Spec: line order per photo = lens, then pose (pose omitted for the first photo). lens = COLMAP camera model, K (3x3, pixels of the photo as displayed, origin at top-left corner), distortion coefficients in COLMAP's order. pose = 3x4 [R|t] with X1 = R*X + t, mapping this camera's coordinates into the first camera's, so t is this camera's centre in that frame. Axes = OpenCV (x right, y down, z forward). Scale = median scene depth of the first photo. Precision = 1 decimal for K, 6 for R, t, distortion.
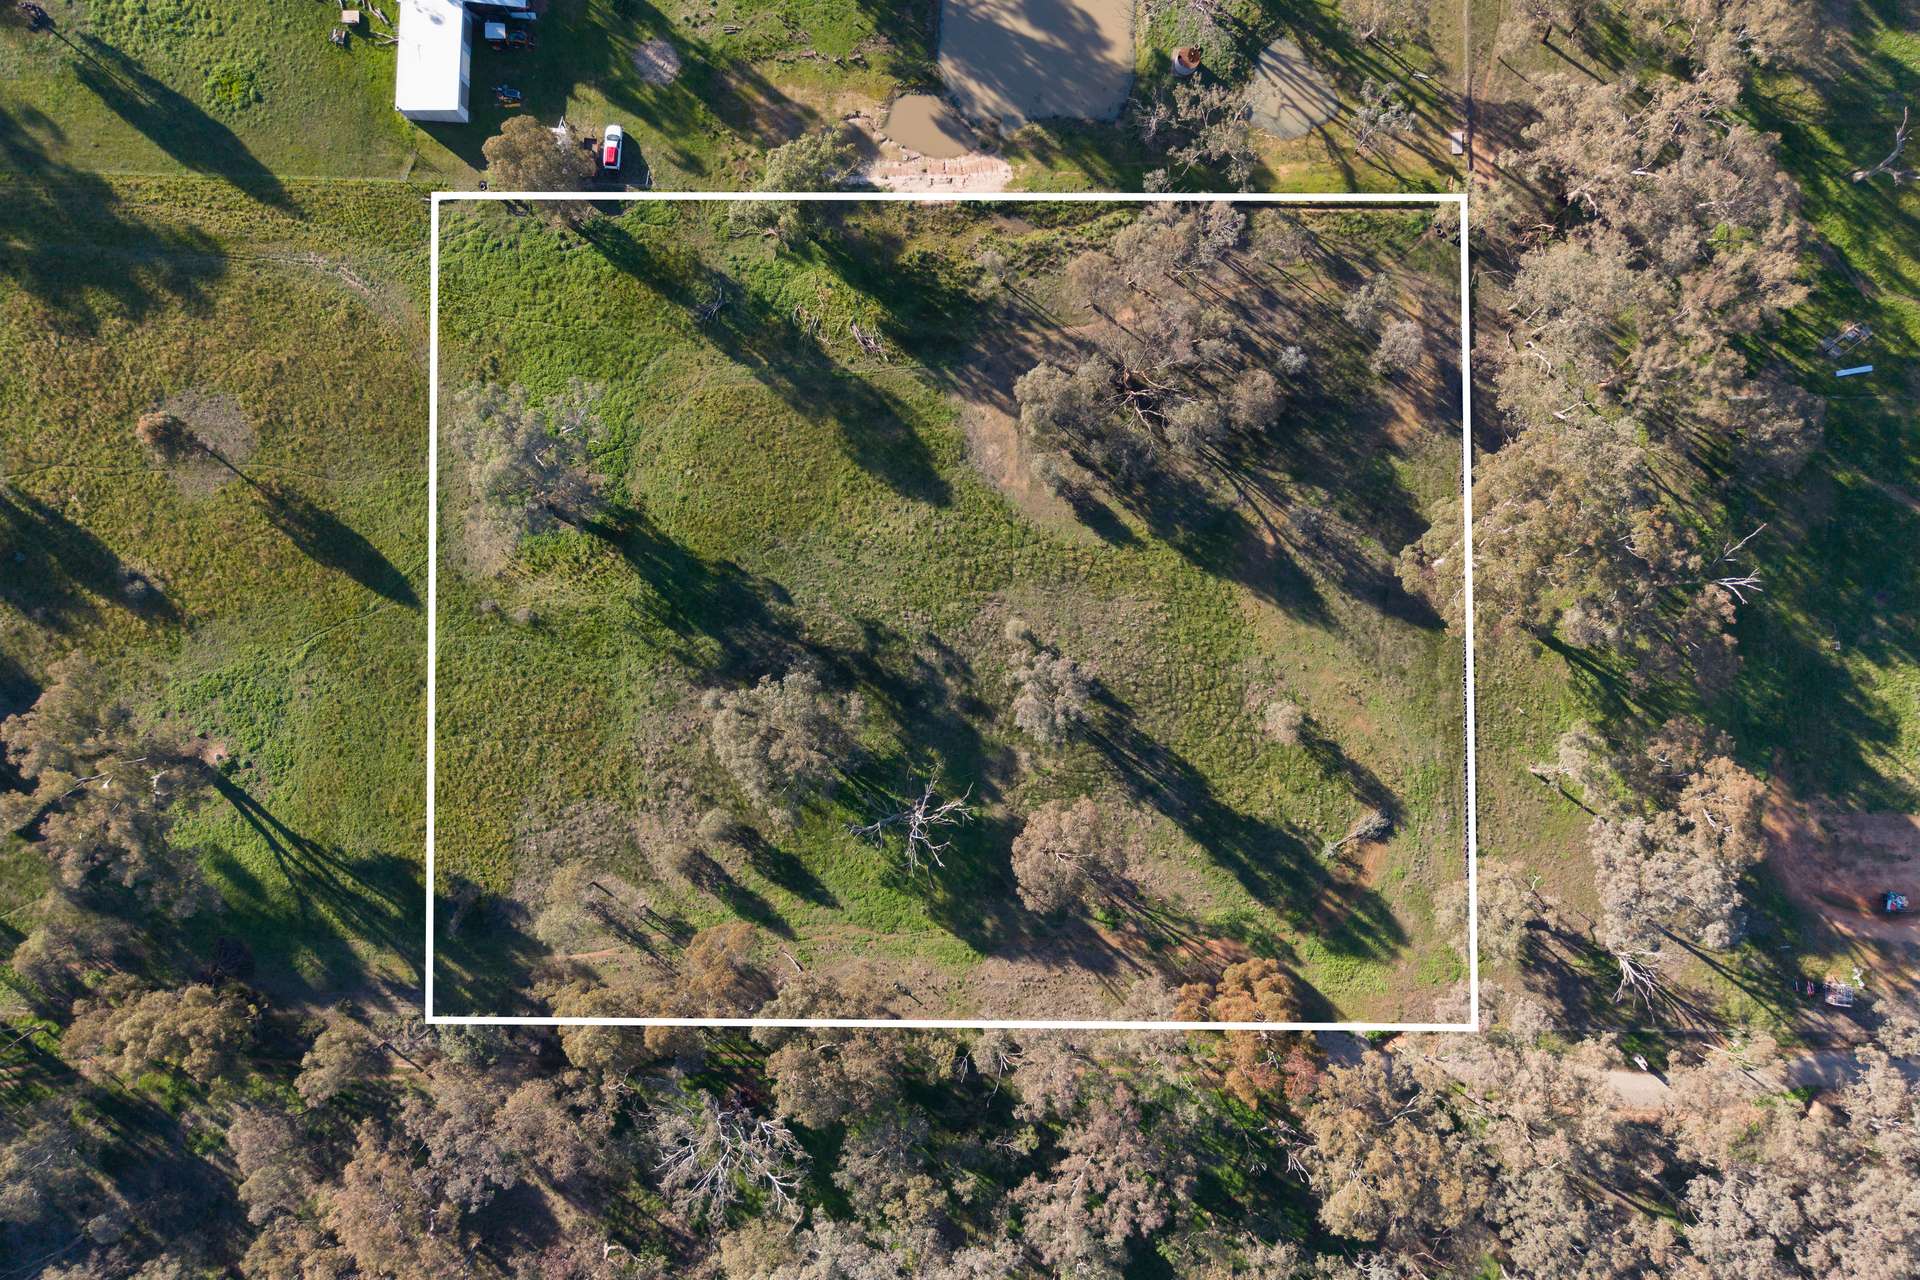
lens RADIAL K [[1278.0, 0, 930.9], [0, 1278.0, 640.5], [0, 0, 1]] dist [0.024448, -0.023257]
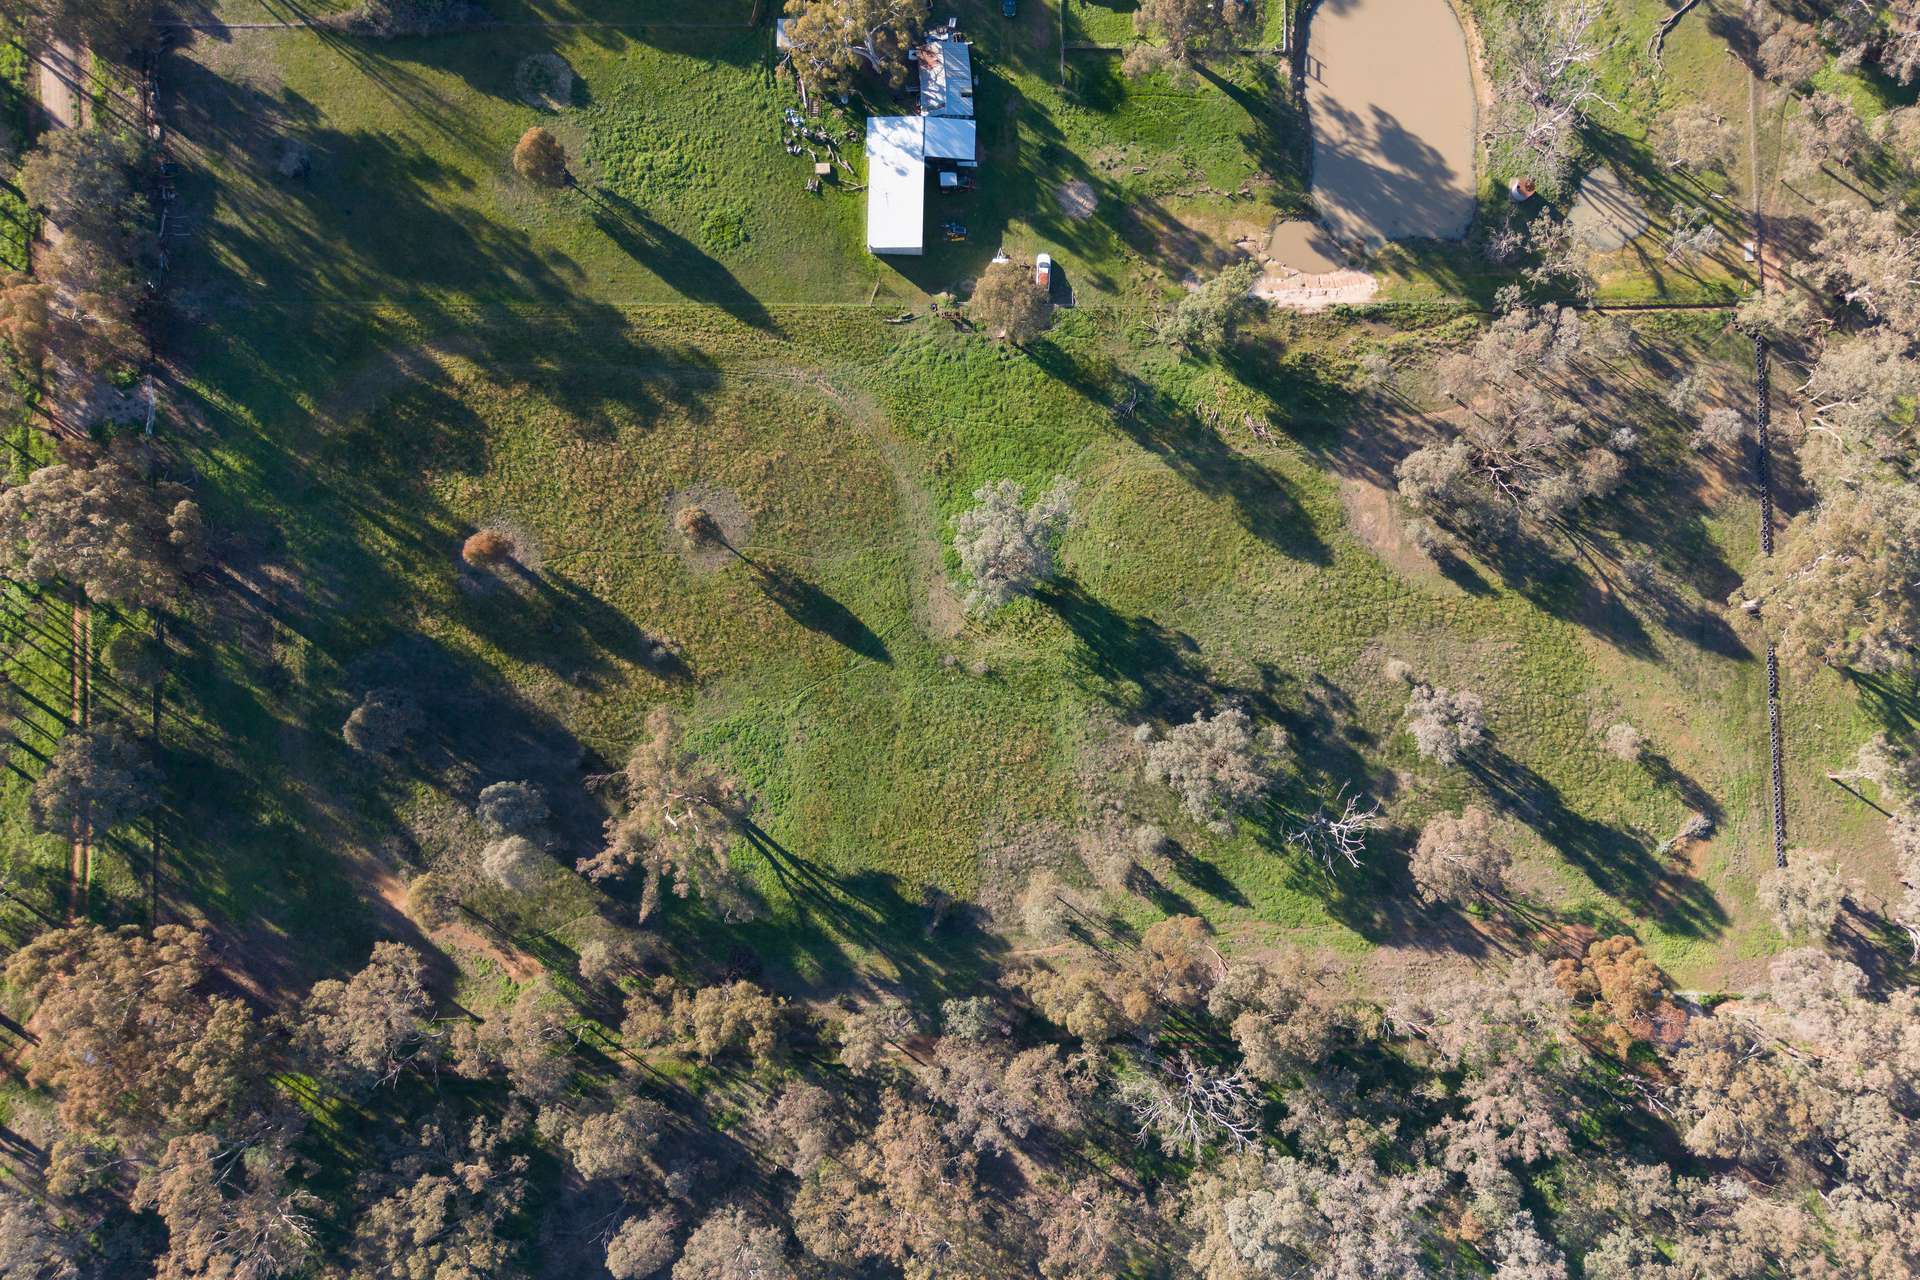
lens RADIAL K [[1410.1, 0, 1002.0], [0, 1410.1, 665.3], [0, 0, 1]] dist [0.028763, -0.025713]
pose [[0.999596, -0.024933, 0.013677, -0.315215], [0.025032, 0.999661, -0.007103, -0.011961], [-0.013496, 0.007442, 0.999881, -0.309696]]
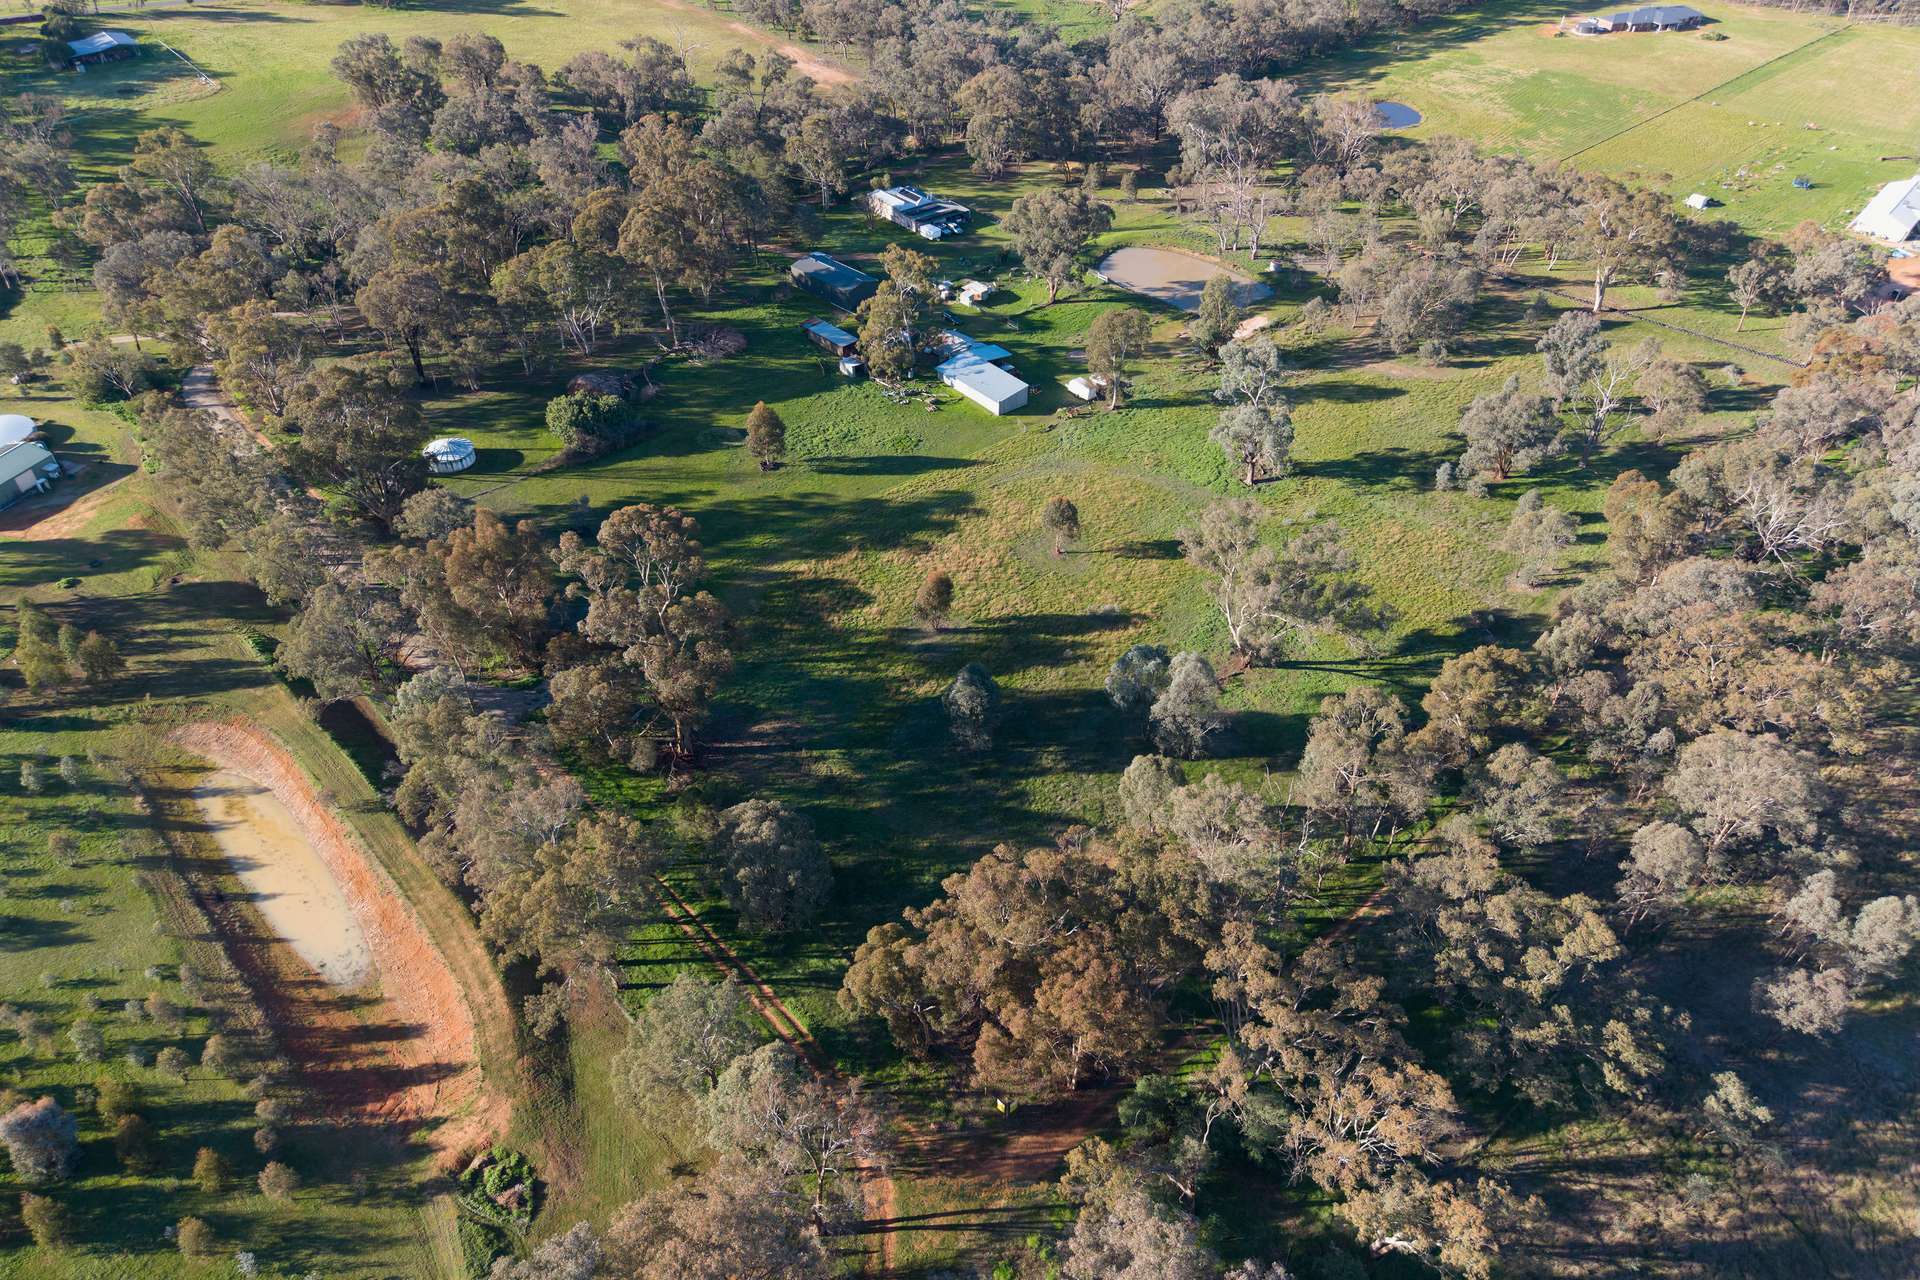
lens RADIAL K [[1278.0, 0, 959.8], [0, 1278.0, 652.2], [0, 0, 1]] dist [0.024448, -0.023257]
pose [[0.739670, -0.425697, 0.521220, -1.374377], [0.672964, 0.470968, -0.570358, 0.580711], [-0.002678, 0.772639, 0.634840, 0.243226]]
